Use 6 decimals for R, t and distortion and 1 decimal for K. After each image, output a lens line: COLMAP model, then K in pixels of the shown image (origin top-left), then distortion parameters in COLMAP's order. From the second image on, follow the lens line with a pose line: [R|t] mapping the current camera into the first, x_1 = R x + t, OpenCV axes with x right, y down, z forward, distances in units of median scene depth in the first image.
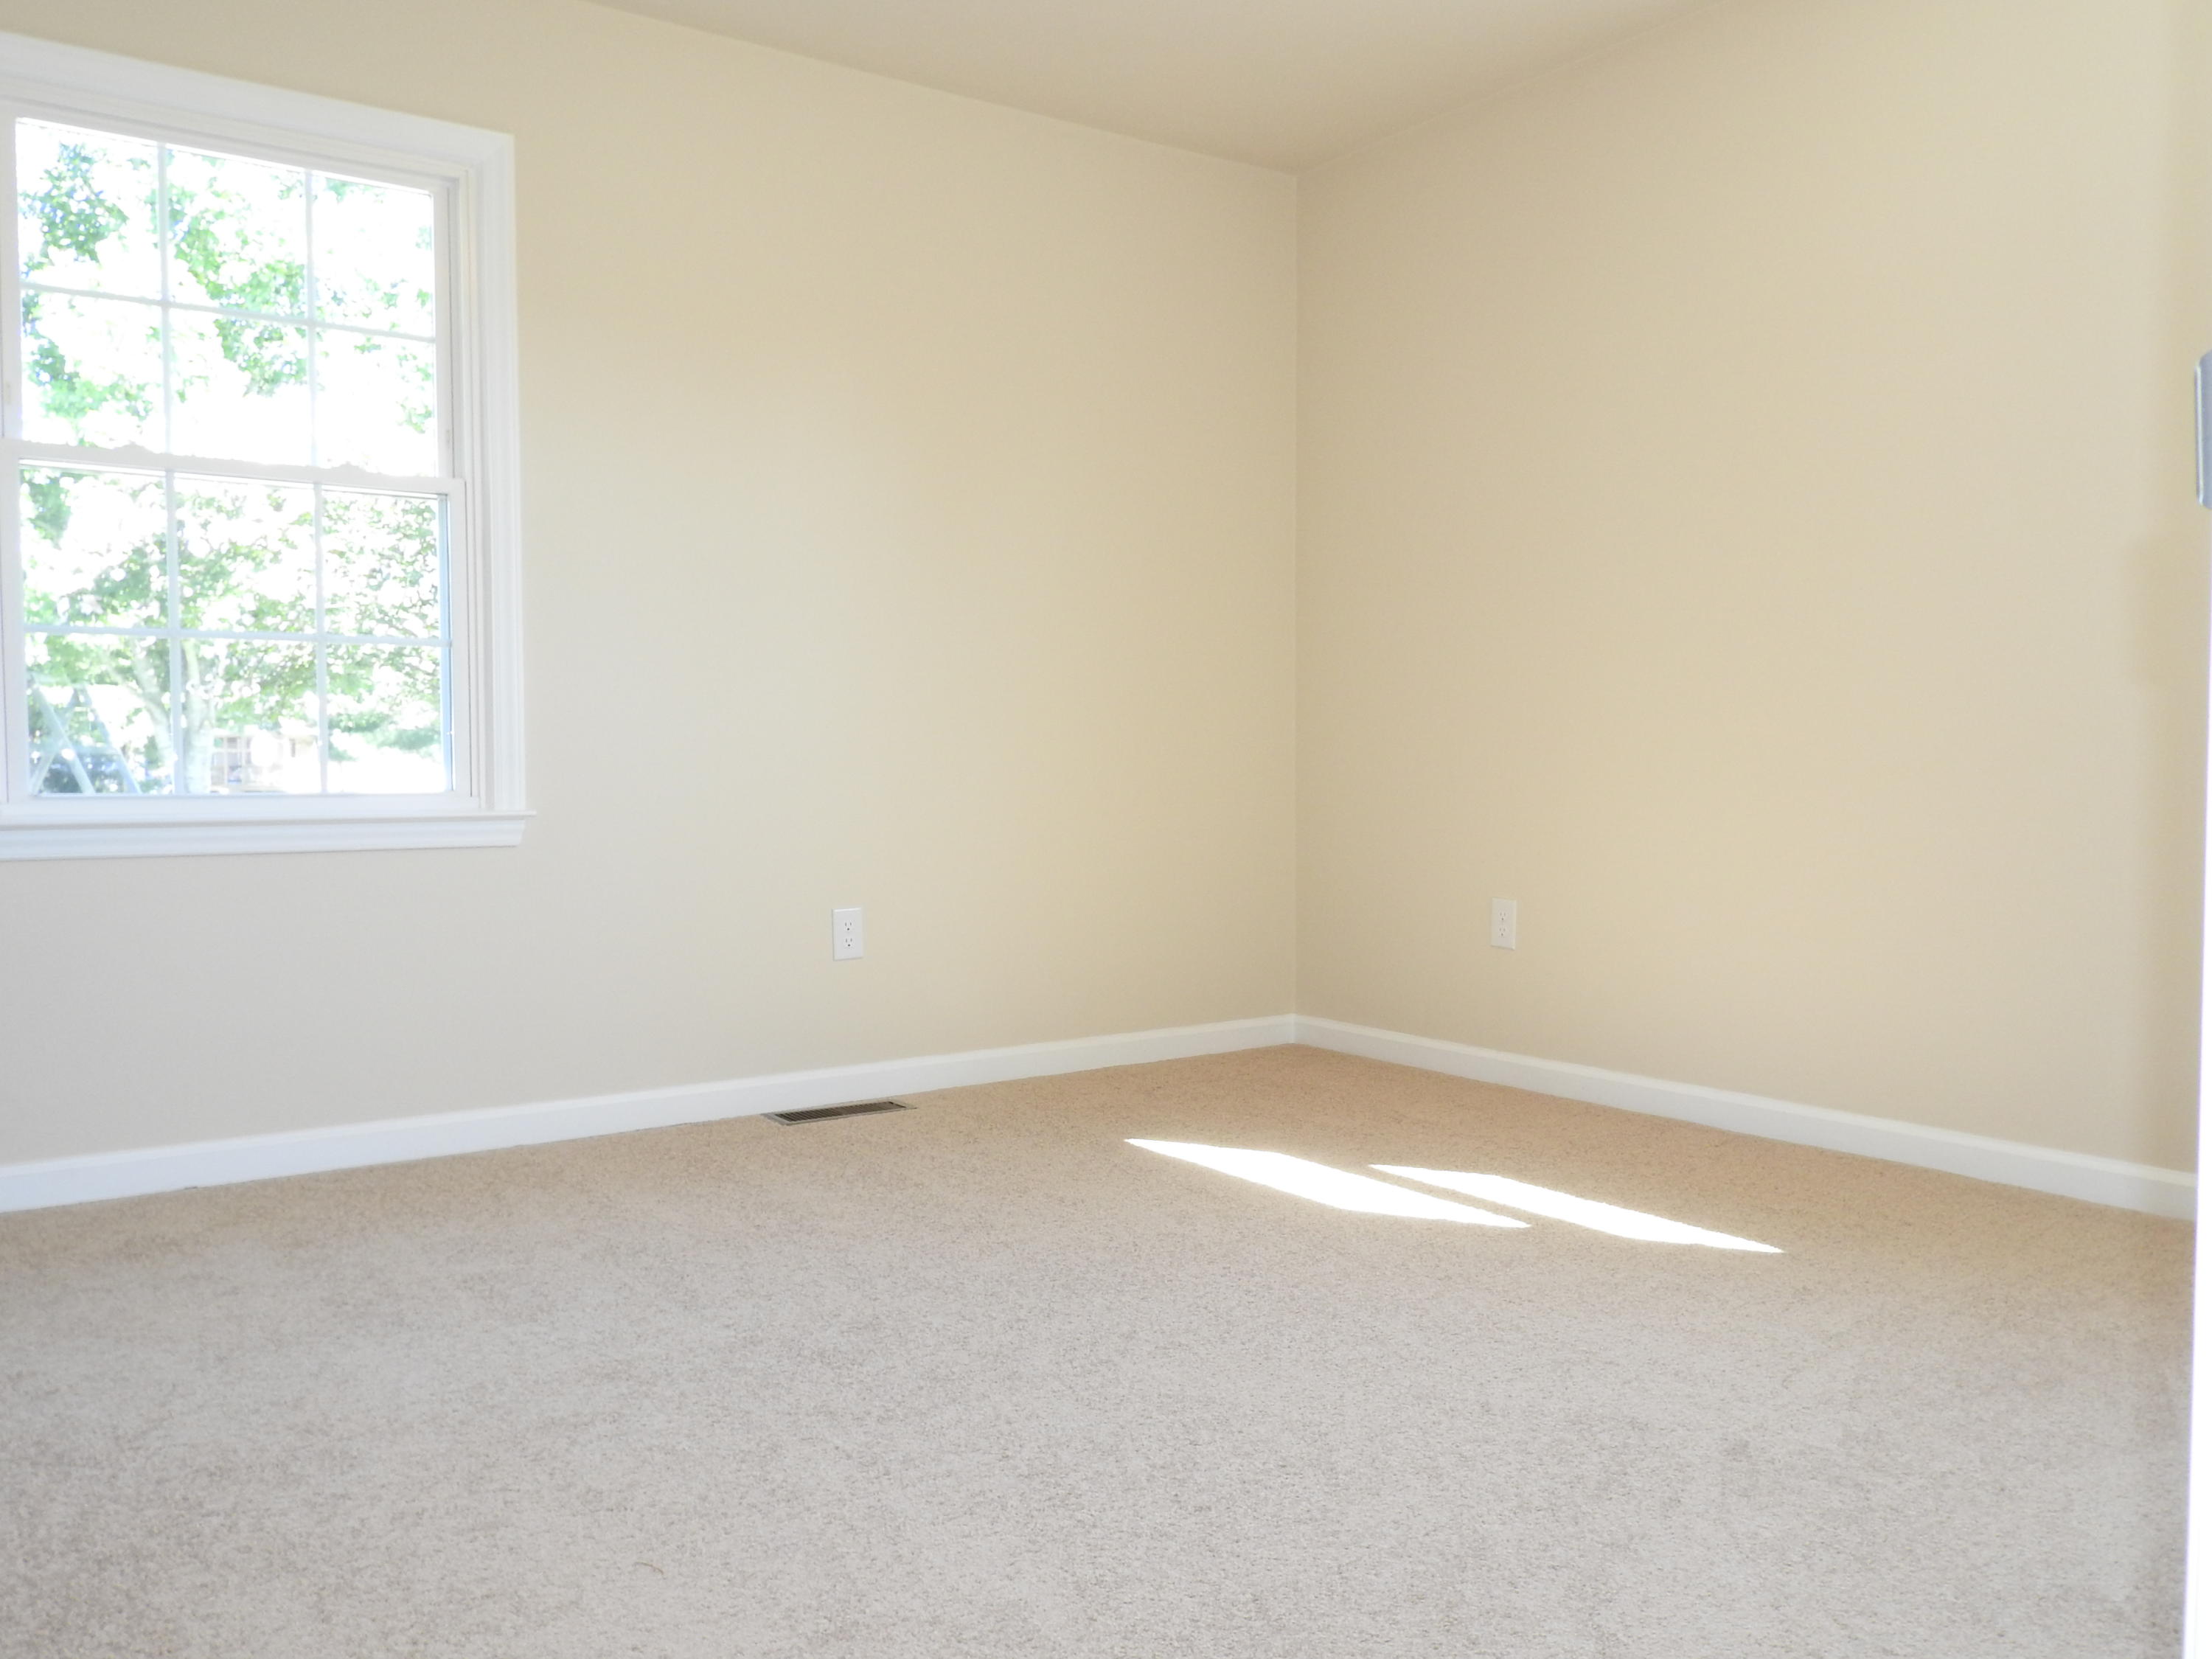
lens RADIAL K [[1738.6, 0, 1106.0], [0, 1738.6, 829.5], [0, 0, 1]] dist [0.008322, -0.008126]
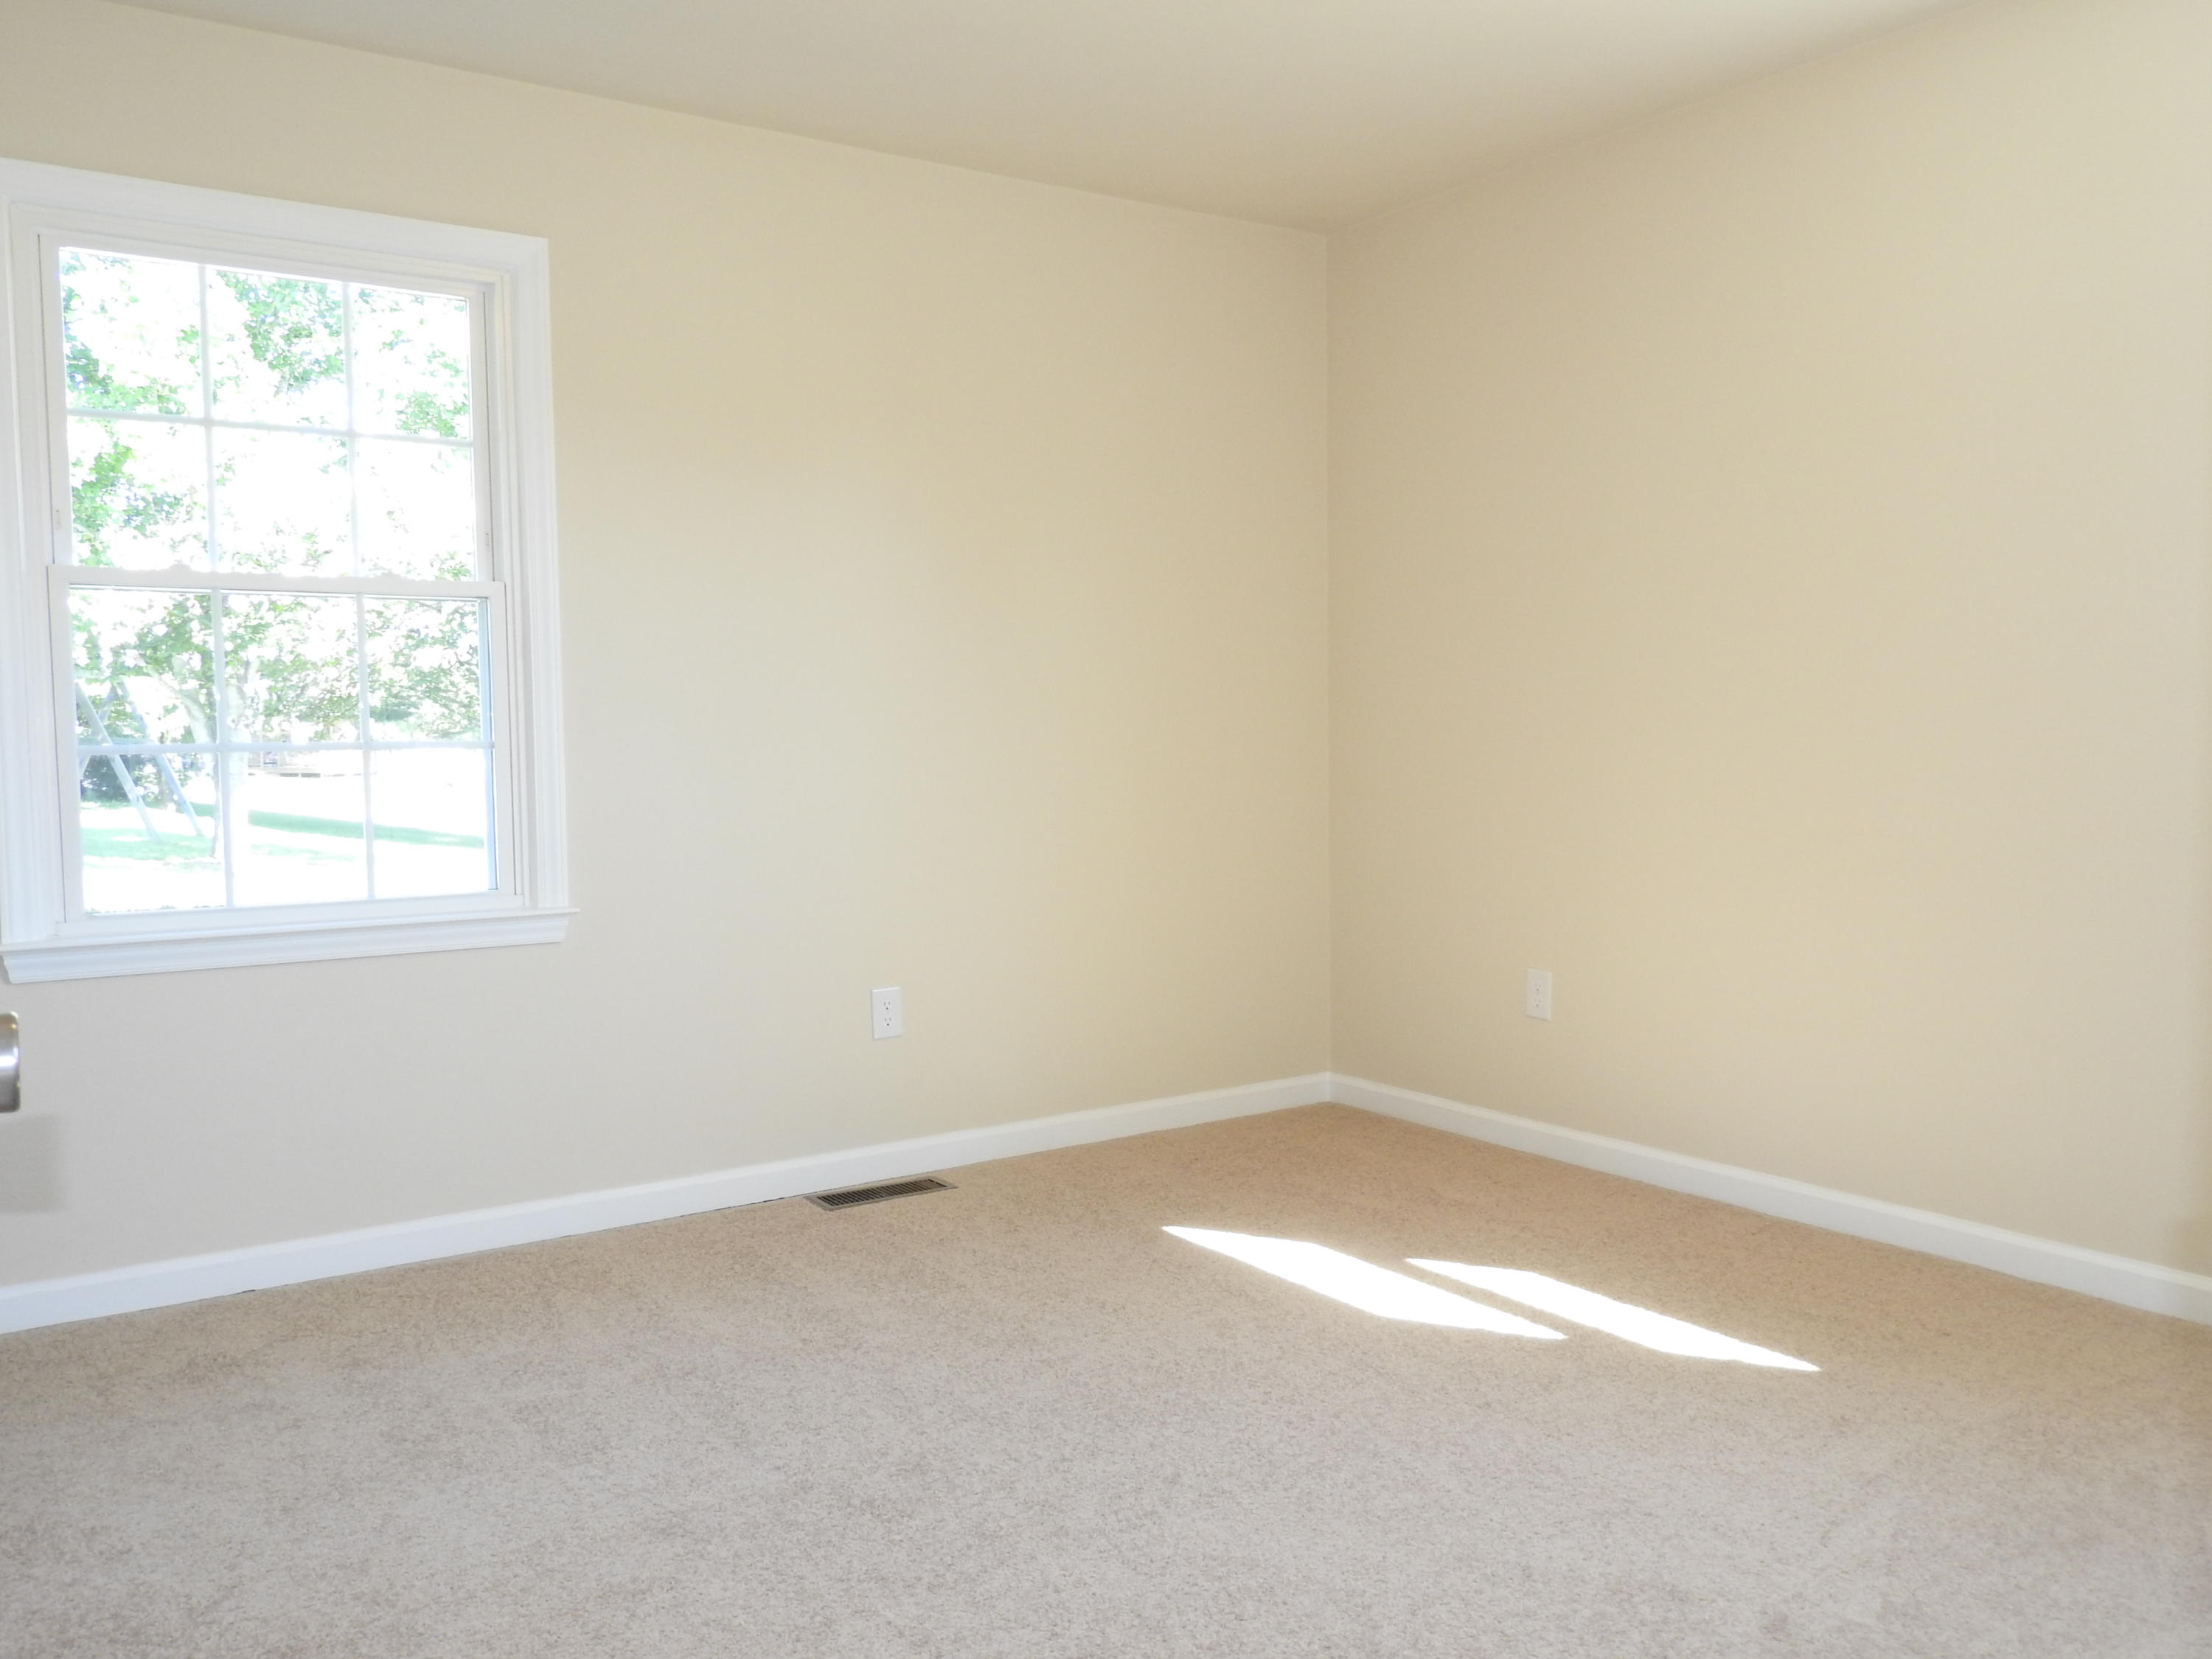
lens RADIAL K [[1738.6, 0, 1106.0], [0, 1738.6, 829.5], [0, 0, 1]] dist [0.008322, -0.008126]
pose [[0.999823, -0.008500, -0.016808, -0.005051], [0.008812, 0.999788, 0.018591, -0.100109], [0.016647, -0.018736, 0.999686, -0.008016]]
